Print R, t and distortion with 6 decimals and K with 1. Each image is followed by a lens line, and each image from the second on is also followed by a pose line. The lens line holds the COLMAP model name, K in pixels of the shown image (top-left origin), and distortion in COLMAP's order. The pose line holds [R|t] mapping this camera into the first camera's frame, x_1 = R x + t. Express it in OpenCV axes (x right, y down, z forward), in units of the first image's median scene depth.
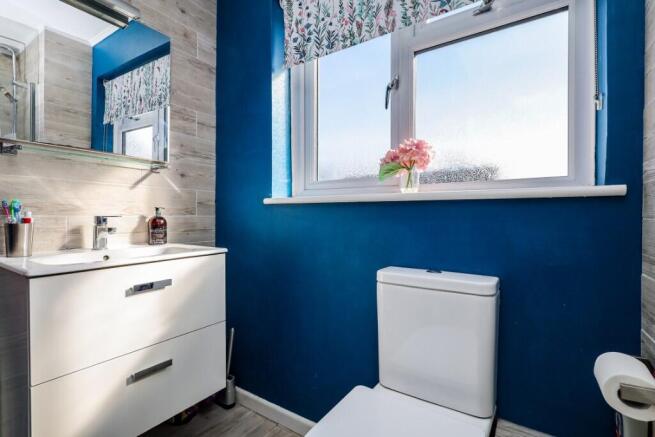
lens RADIAL K [[306.0, 0, 325.9], [0, 306.0, 217.4], [0, 0, 1]] dist [0.009501, -0.000183]
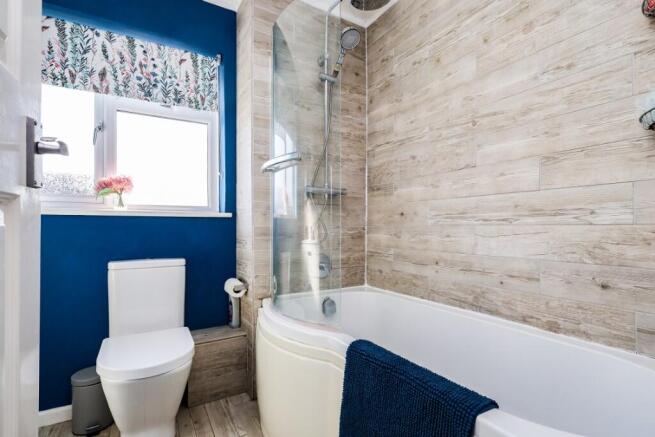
lens RADIAL K [[306.0, 0, 326.4], [0, 306.0, 224.7], [0, 0, 1]] dist [0.009501, -0.000183]
pose [[0.439523, 0.016647, 0.898077, -0.589672], [0.015691, 0.999533, -0.026207, 0.039986], [-0.898094, 0.025611, 0.439057, -0.497389]]
